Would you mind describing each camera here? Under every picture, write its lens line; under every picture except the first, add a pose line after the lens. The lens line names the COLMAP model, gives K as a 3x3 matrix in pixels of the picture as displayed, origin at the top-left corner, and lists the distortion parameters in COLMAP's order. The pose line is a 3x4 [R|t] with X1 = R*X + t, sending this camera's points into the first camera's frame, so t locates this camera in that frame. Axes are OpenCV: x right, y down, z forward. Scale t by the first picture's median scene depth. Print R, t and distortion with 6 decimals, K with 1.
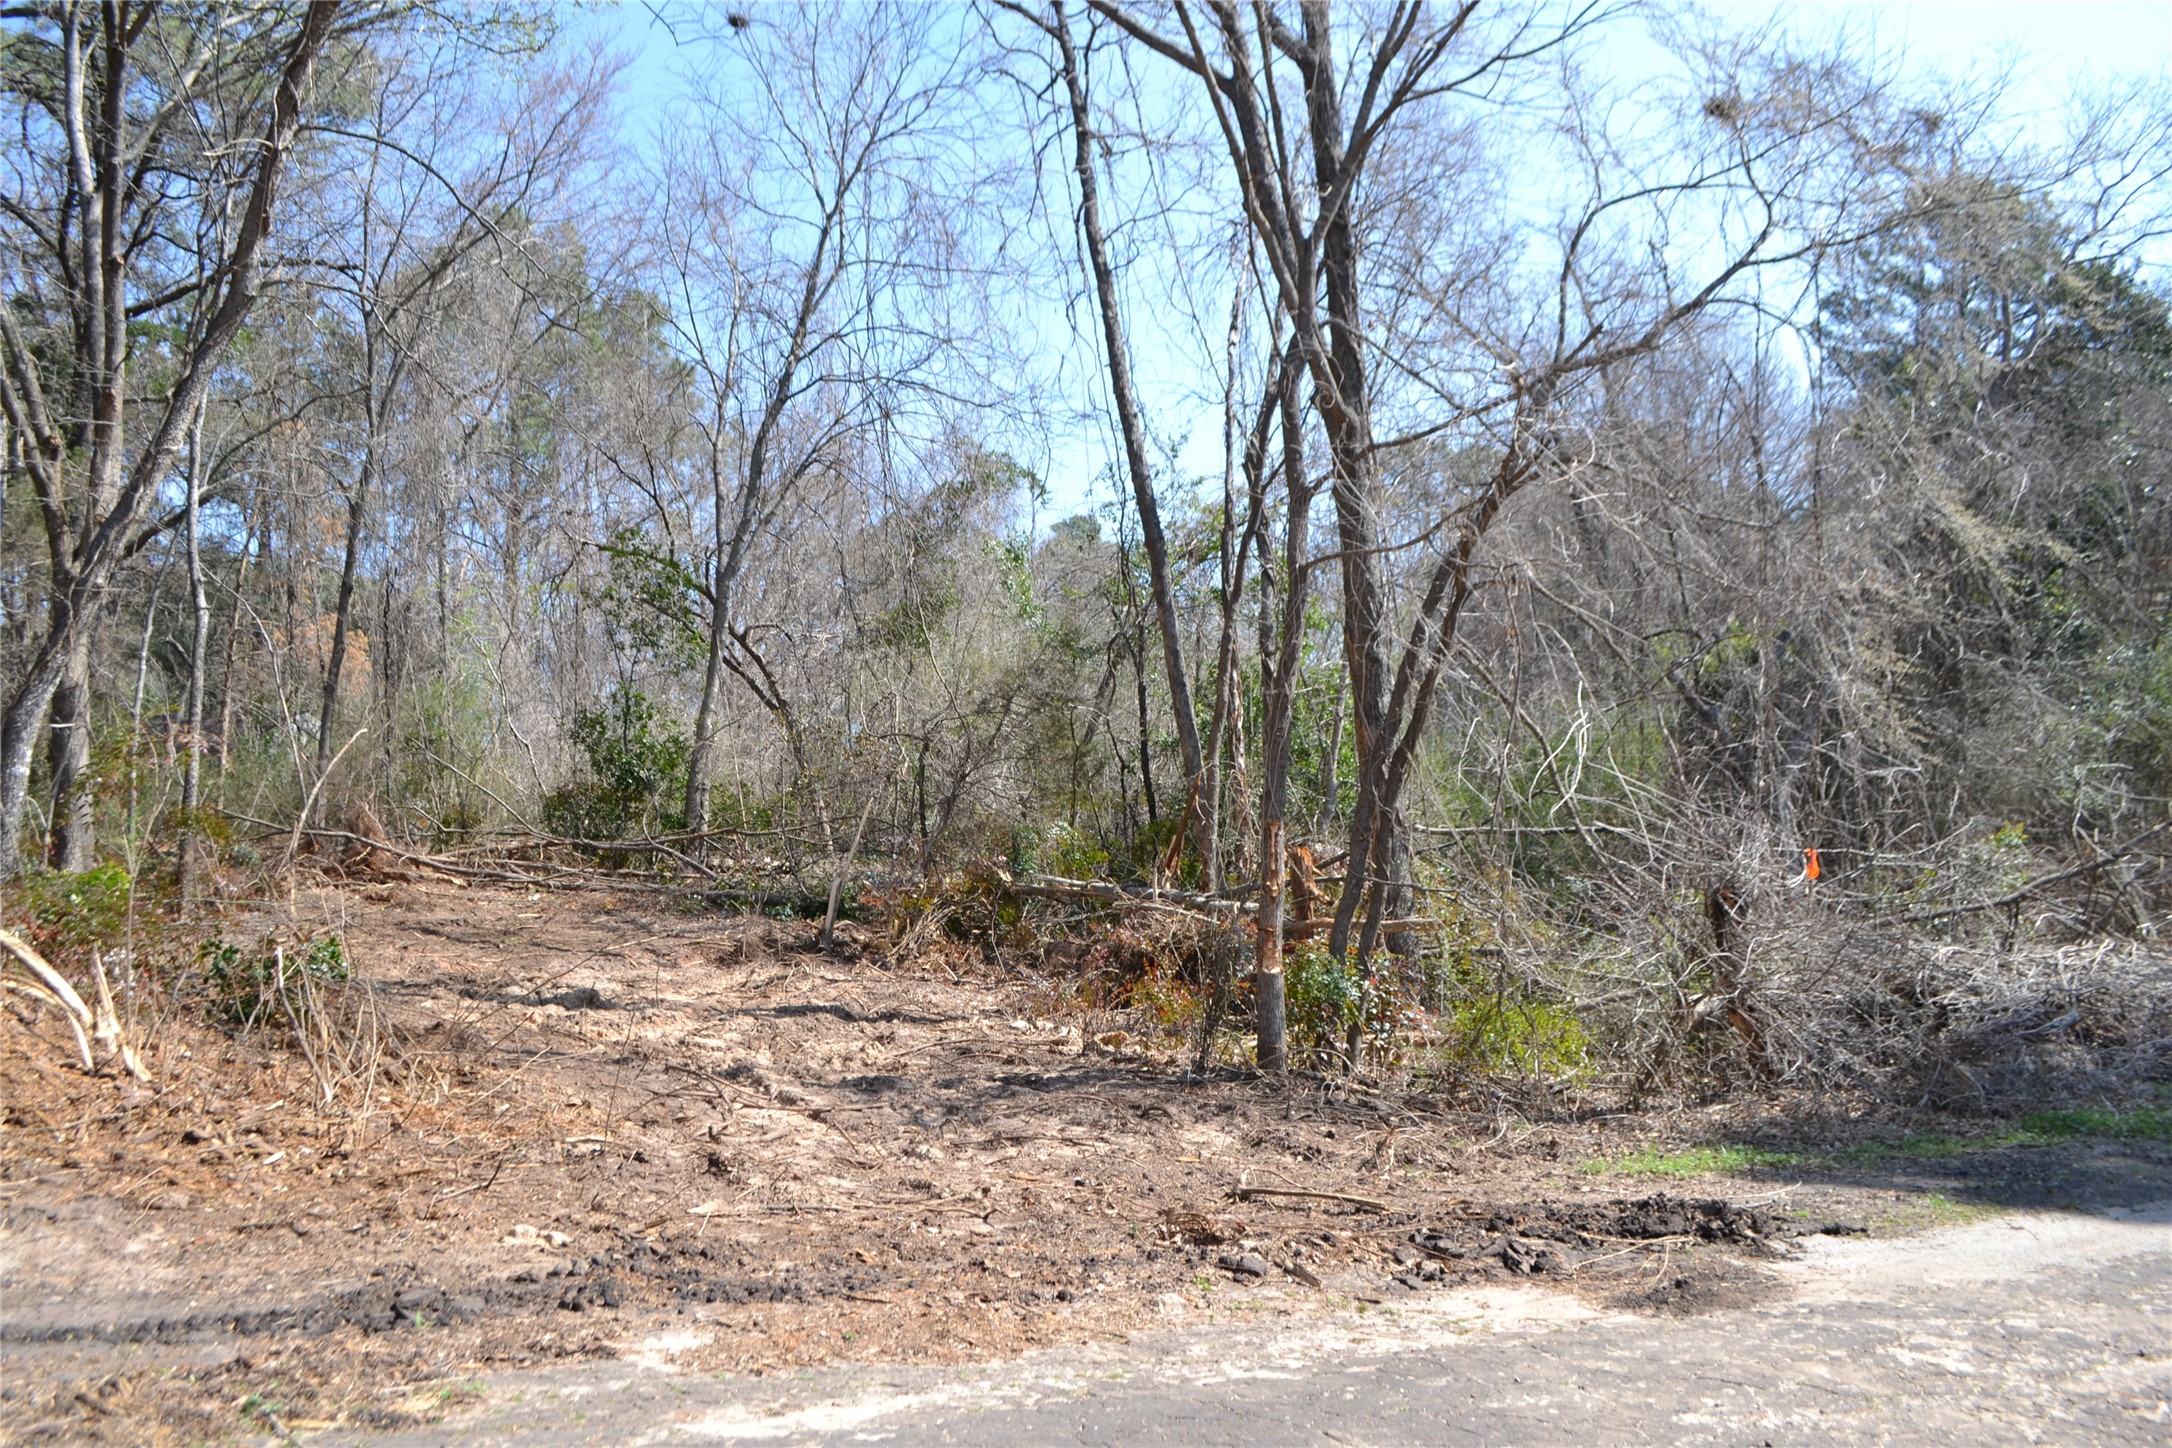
lens RADIAL K [[1747.9, 0, 1060.2], [0, 1747.9, 738.6], [0, 0, 1]] dist [-0.076690, 0.010306]
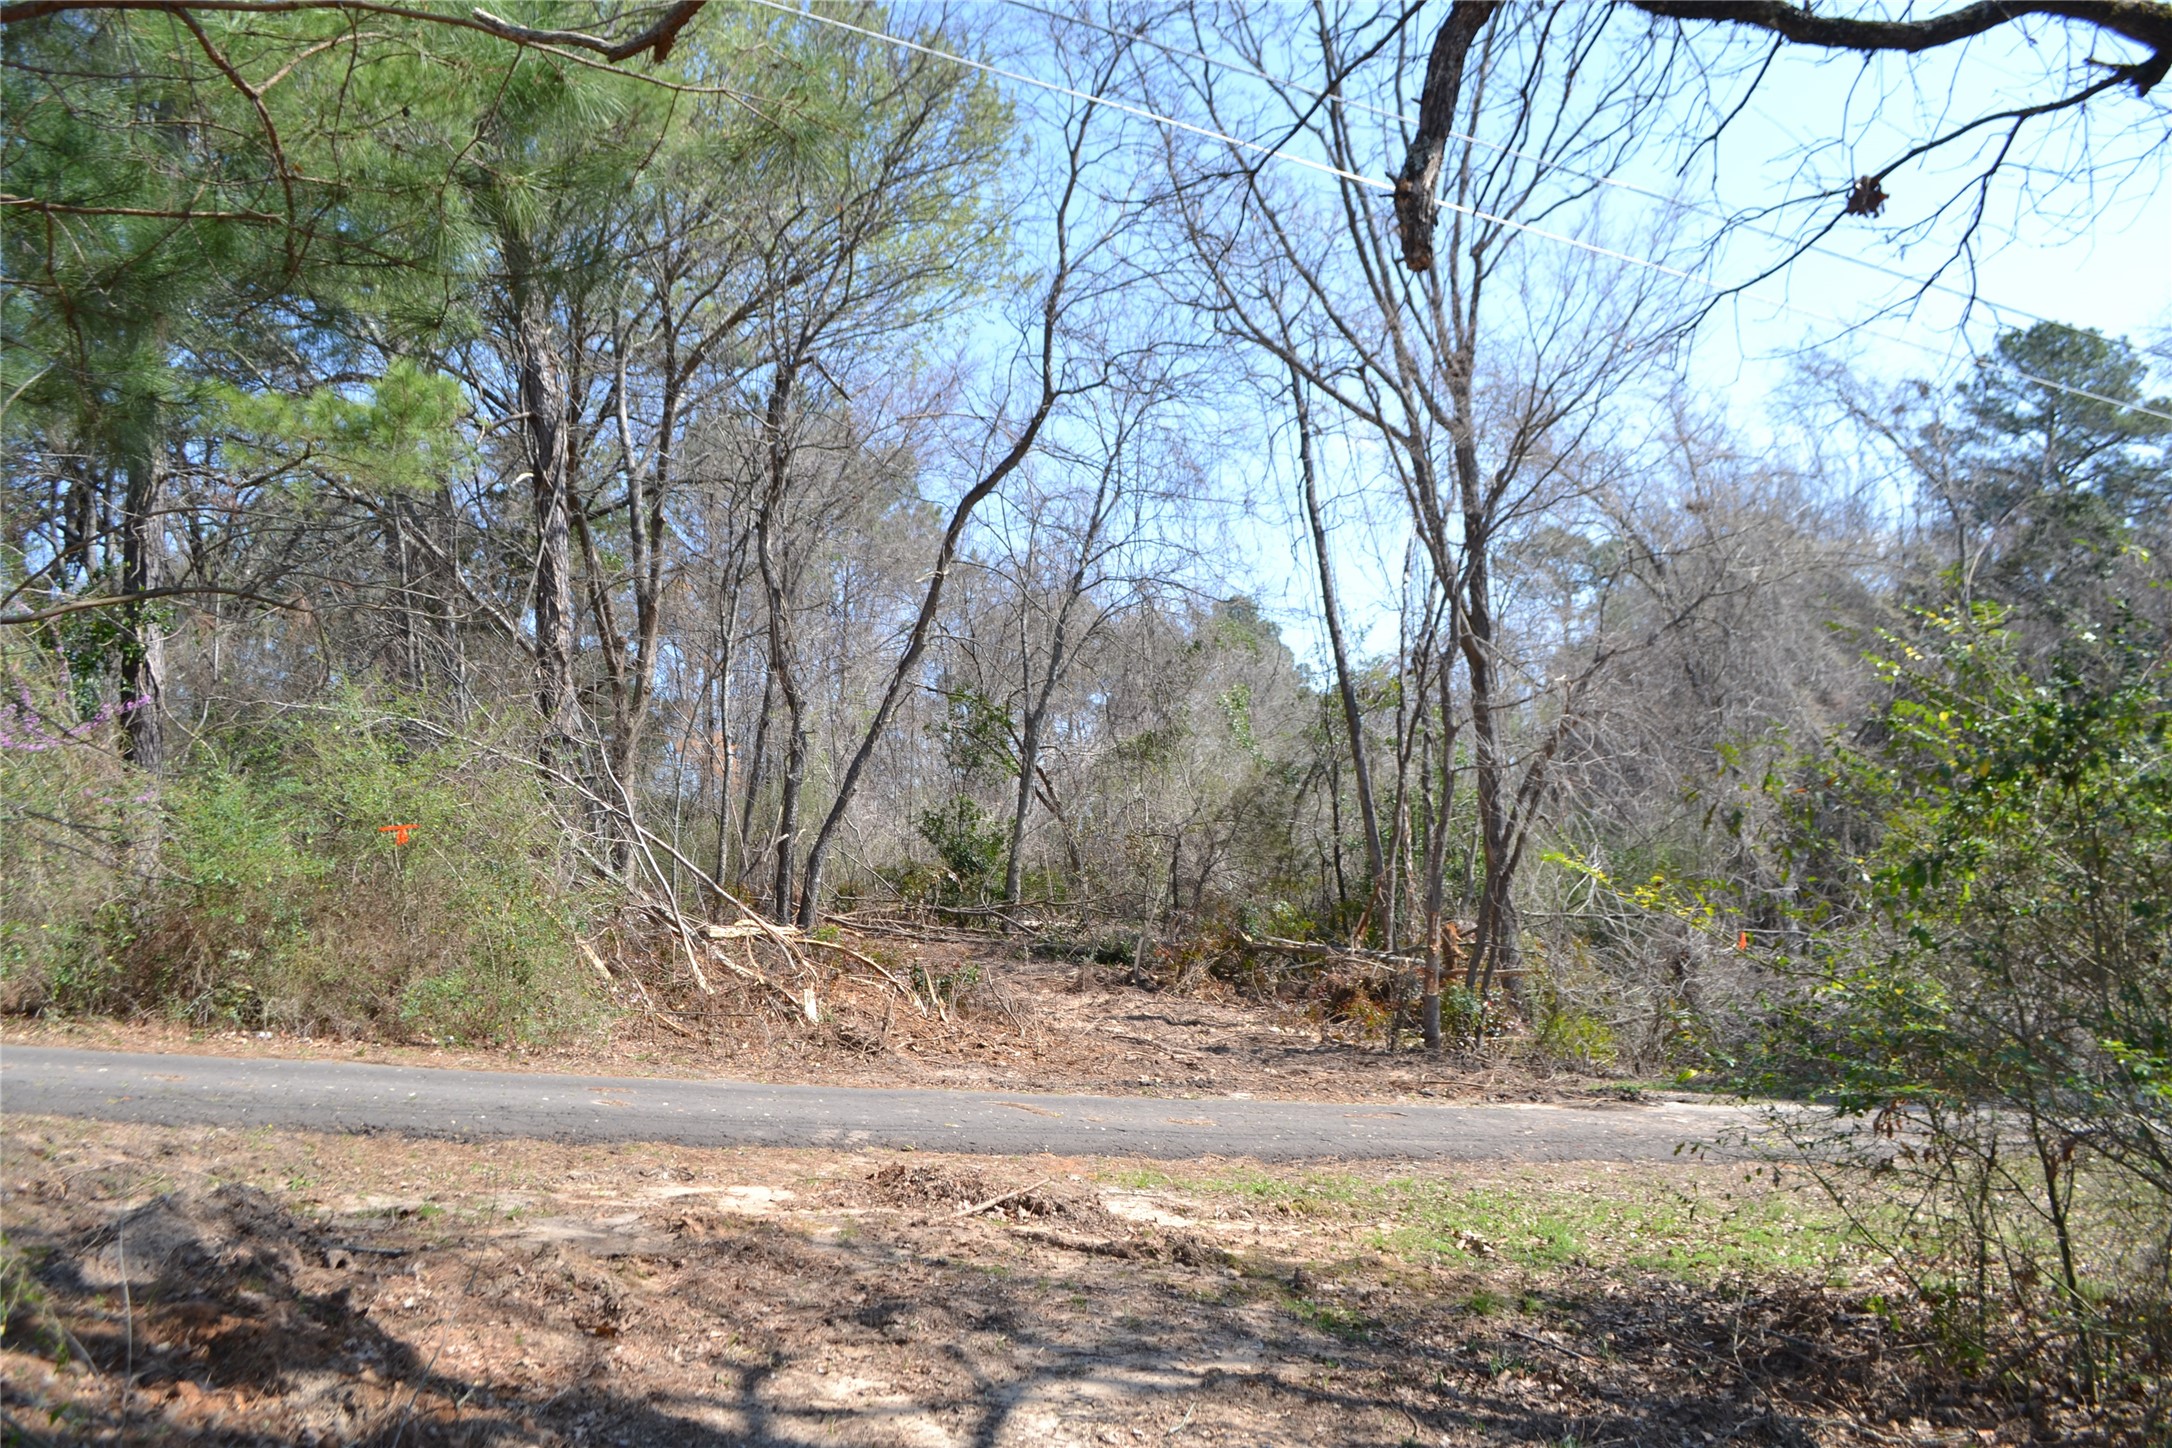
lens RADIAL K [[1727.9, 0, 1087.9], [0, 1727.9, 759.1], [0, 0, 1]] dist [-0.070540, 0.001762]
pose [[0.997531, 0.013305, -0.068960, -0.082470], [-0.014797, 0.999666, -0.021168, -0.048812], [0.068655, 0.022136, 0.997395, -0.579335]]
